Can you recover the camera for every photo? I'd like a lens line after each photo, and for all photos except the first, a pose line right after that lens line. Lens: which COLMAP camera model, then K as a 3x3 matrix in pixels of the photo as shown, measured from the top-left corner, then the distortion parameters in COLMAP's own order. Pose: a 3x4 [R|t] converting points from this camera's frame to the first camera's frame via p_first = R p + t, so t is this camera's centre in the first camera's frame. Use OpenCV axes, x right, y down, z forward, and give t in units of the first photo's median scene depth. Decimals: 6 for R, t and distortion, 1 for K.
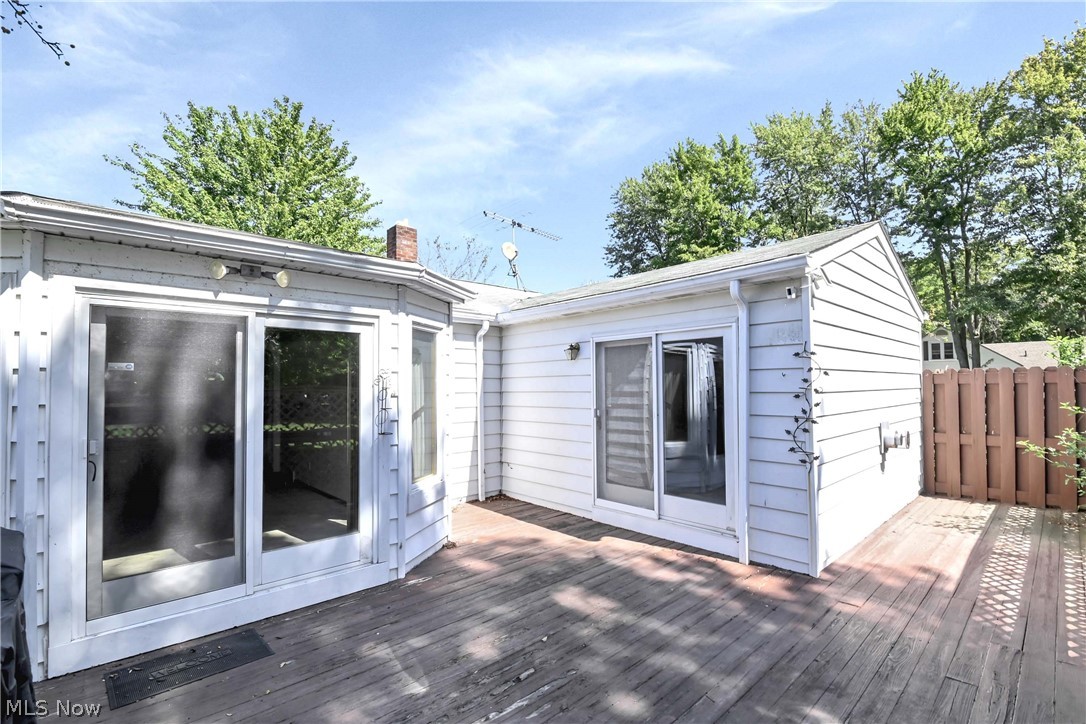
lens RADIAL K [[480.5, 0, 544.4], [0, 480.5, 376.6], [0, 0, 1]] dist [0.000284, 0.000053]
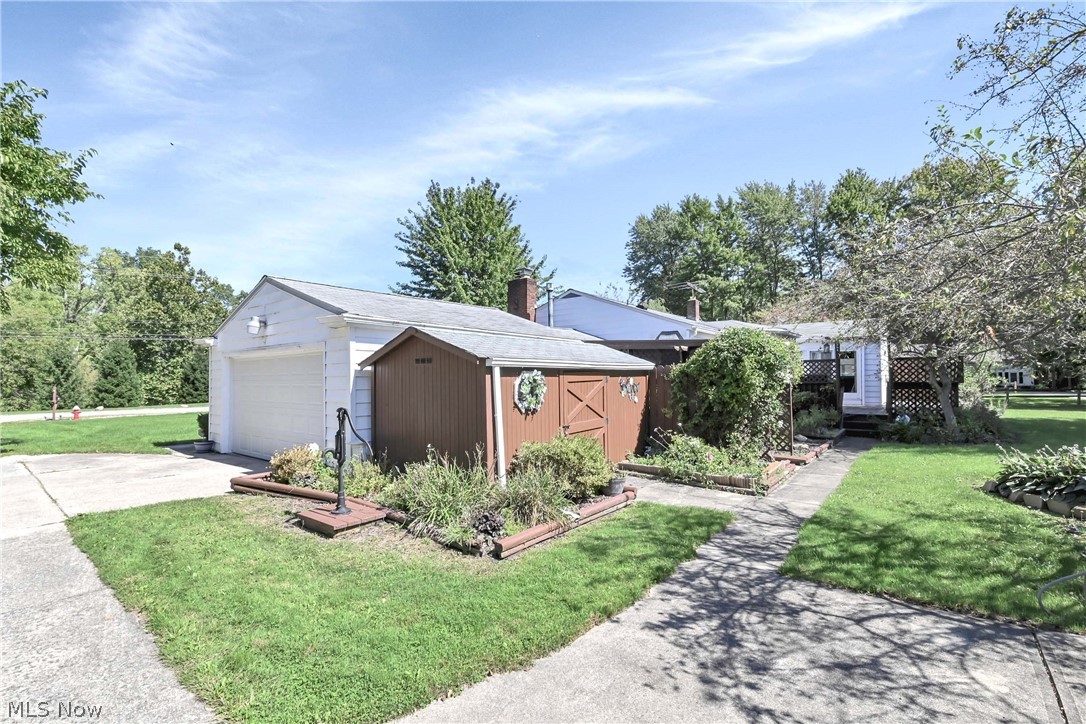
lens RADIAL K [[480.5, 0, 544.4], [0, 480.5, 376.6], [0, 0, 1]] dist [0.000284, 0.000053]
pose [[0.988912, 0.001669, 0.148492, -0.353640], [-0.003867, 0.999887, 0.014518, 0.010075], [-0.148451, -0.014931, 0.988807, -0.326409]]
